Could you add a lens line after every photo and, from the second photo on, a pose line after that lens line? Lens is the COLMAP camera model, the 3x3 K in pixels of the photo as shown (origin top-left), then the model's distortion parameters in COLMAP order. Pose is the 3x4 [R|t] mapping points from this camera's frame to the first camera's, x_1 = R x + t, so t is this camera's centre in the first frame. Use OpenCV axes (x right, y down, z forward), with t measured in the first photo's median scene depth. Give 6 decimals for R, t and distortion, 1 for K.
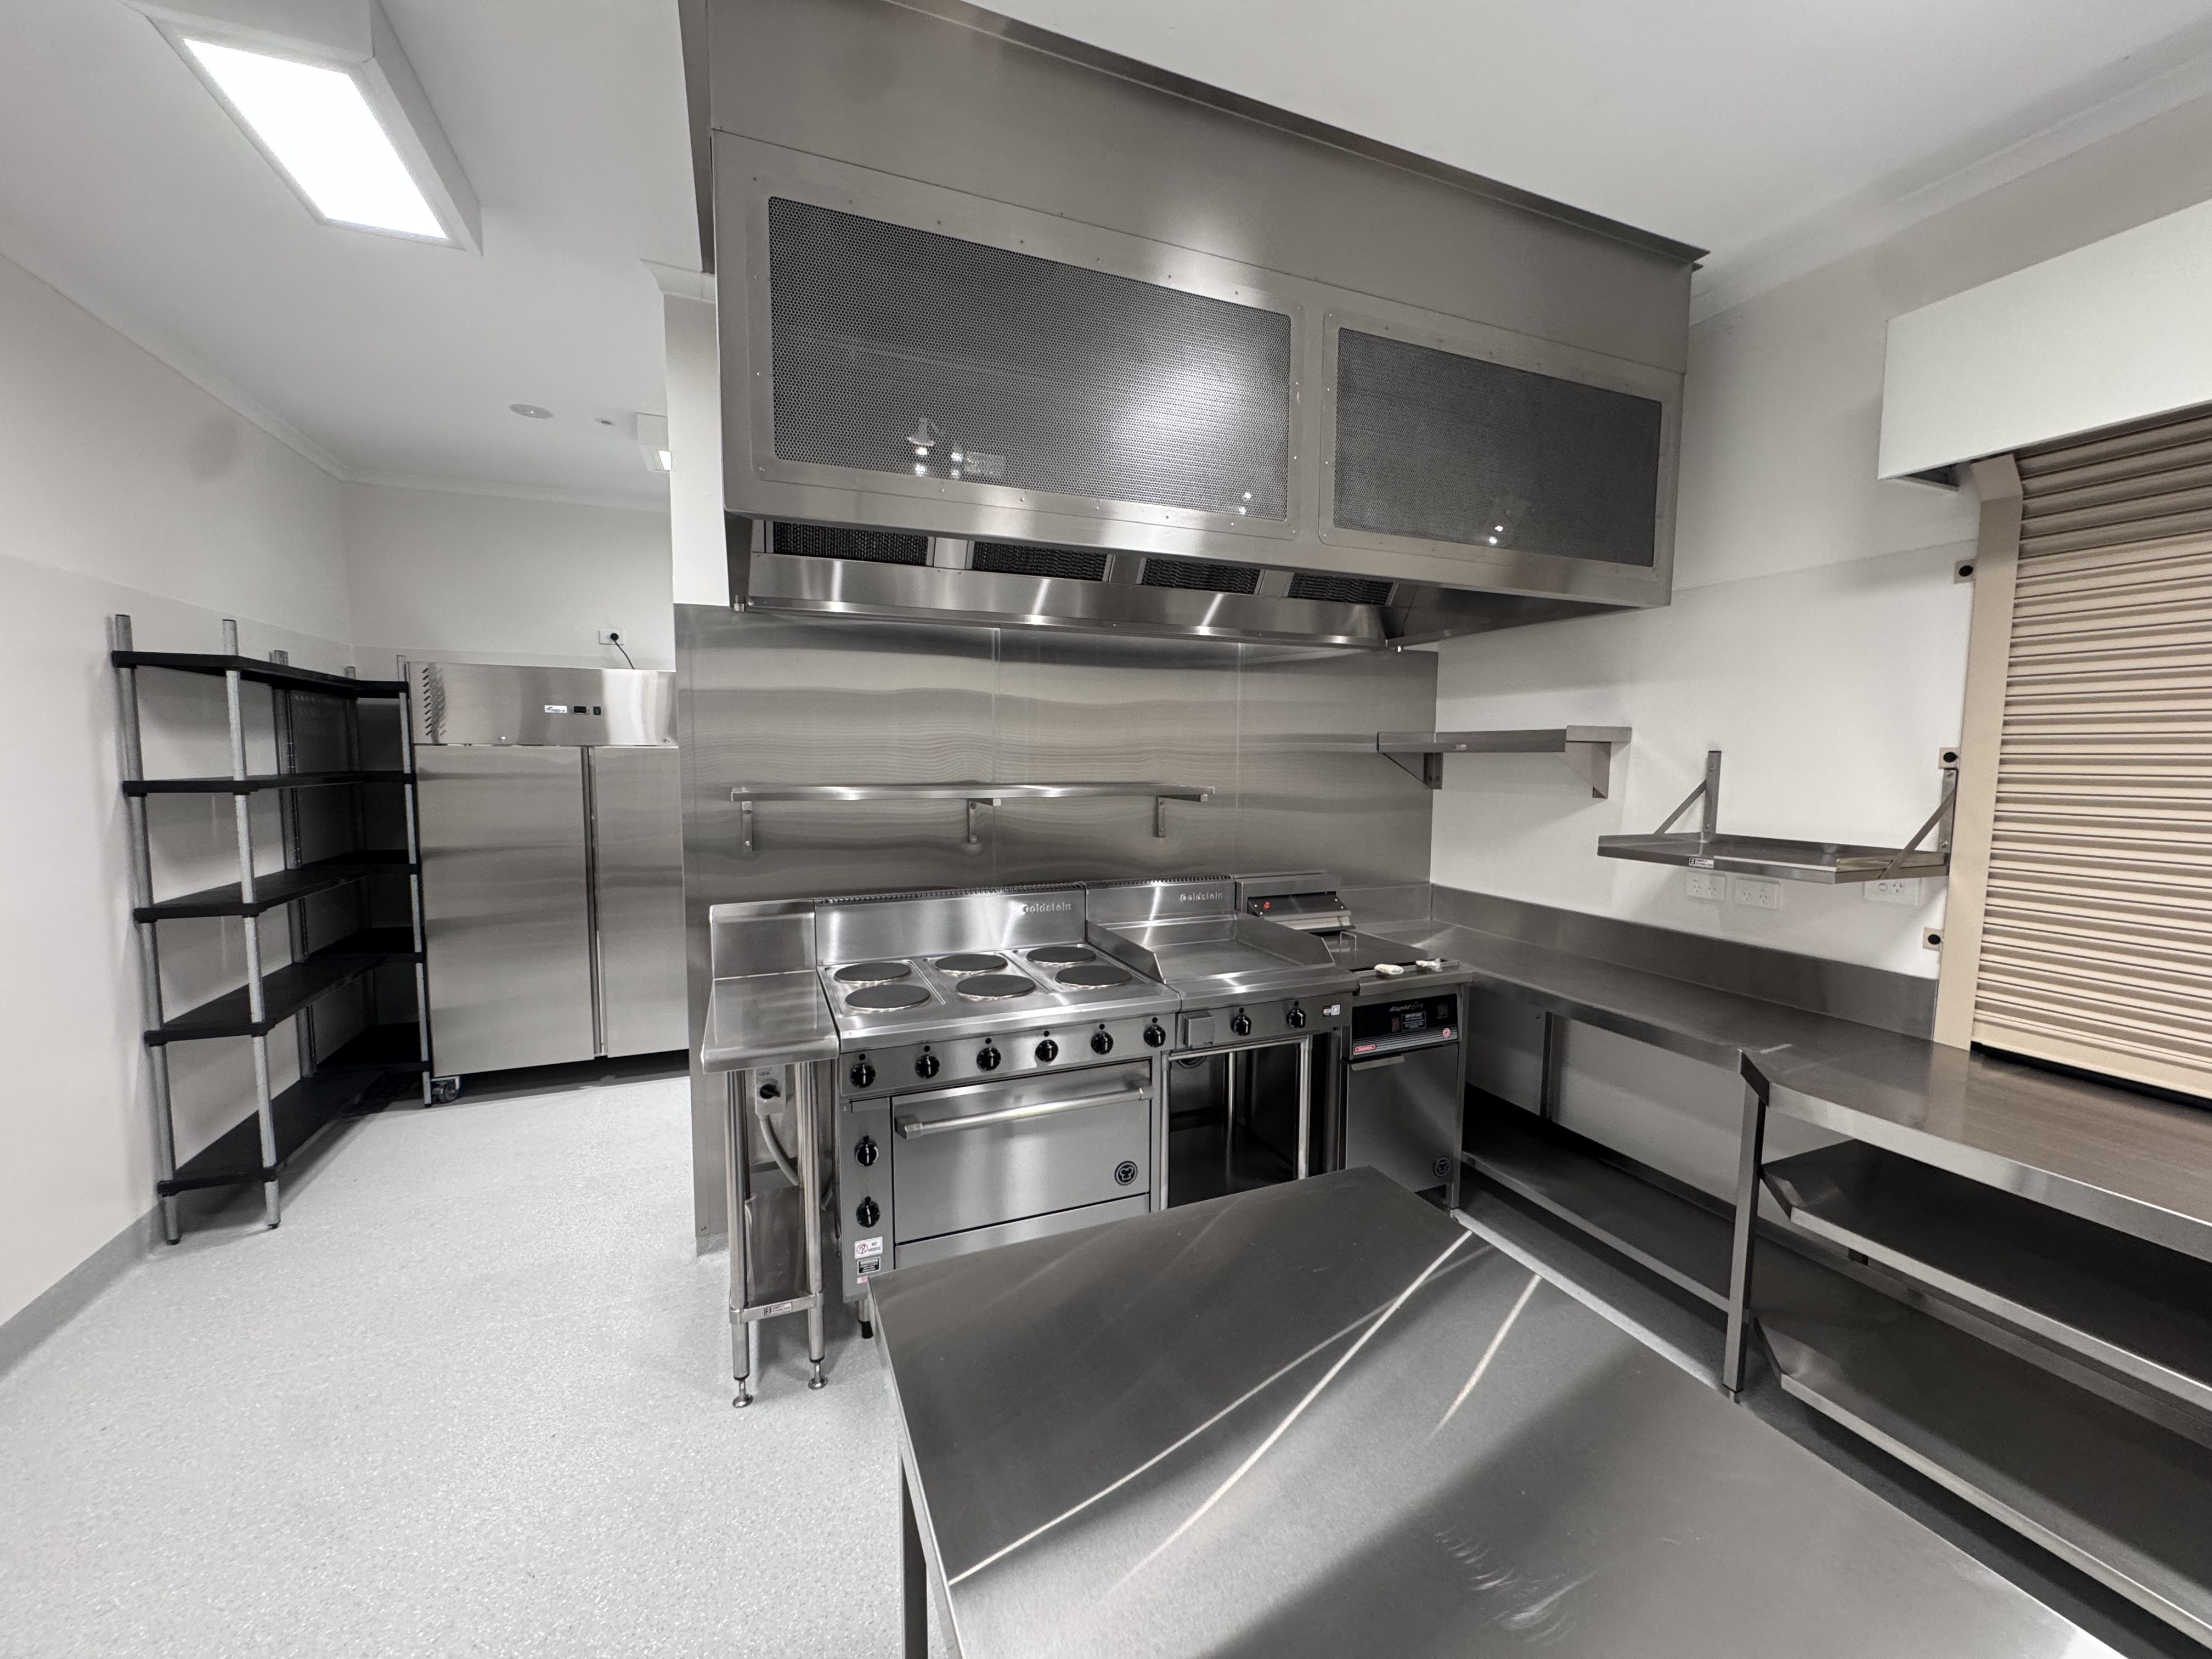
lens RADIAL K [[883.1, 0, 1106.0], [0, 883.1, 829.5], [0, 0, 1]] dist [-0.000401, -0.000120]
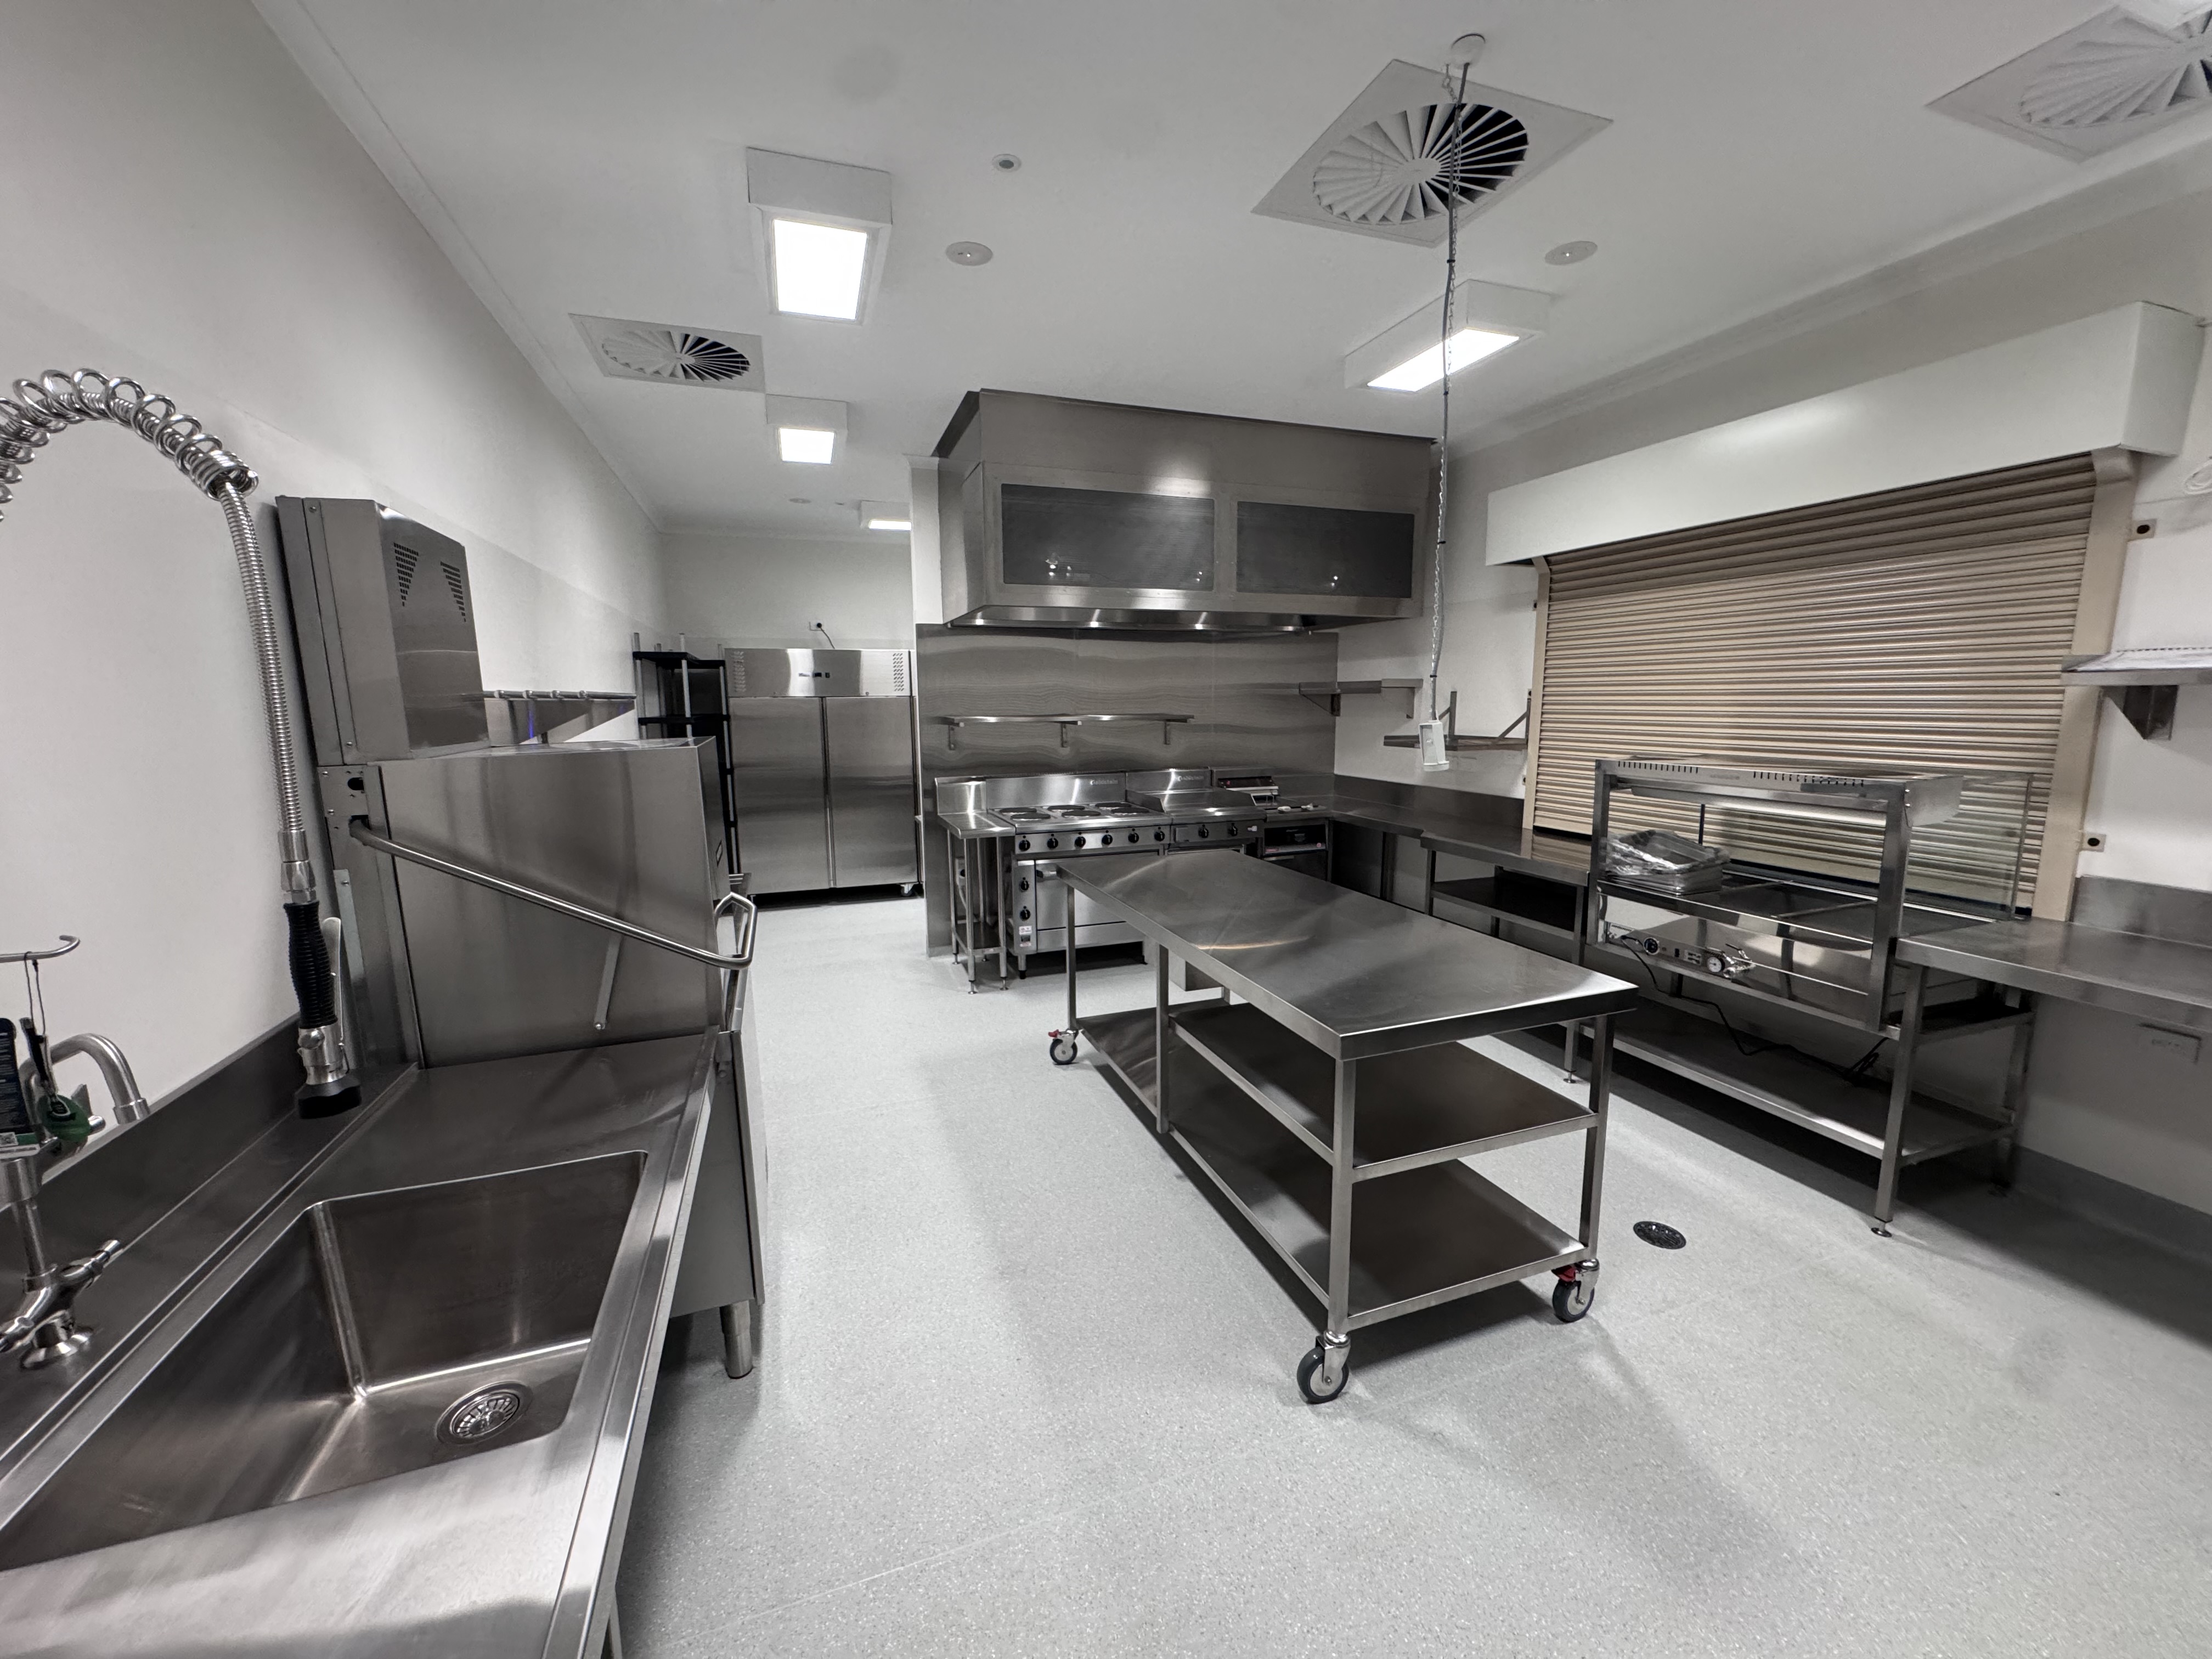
lens RADIAL K [[883.1, 0, 1106.0], [0, 883.1, 829.5], [0, 0, 1]] dist [-0.000401, -0.000120]
pose [[0.998638, -0.005388, -0.051888, 0.034344], [0.008572, 0.998080, 0.061345, 0.084546], [0.051458, -0.061706, 0.996767, -0.957649]]
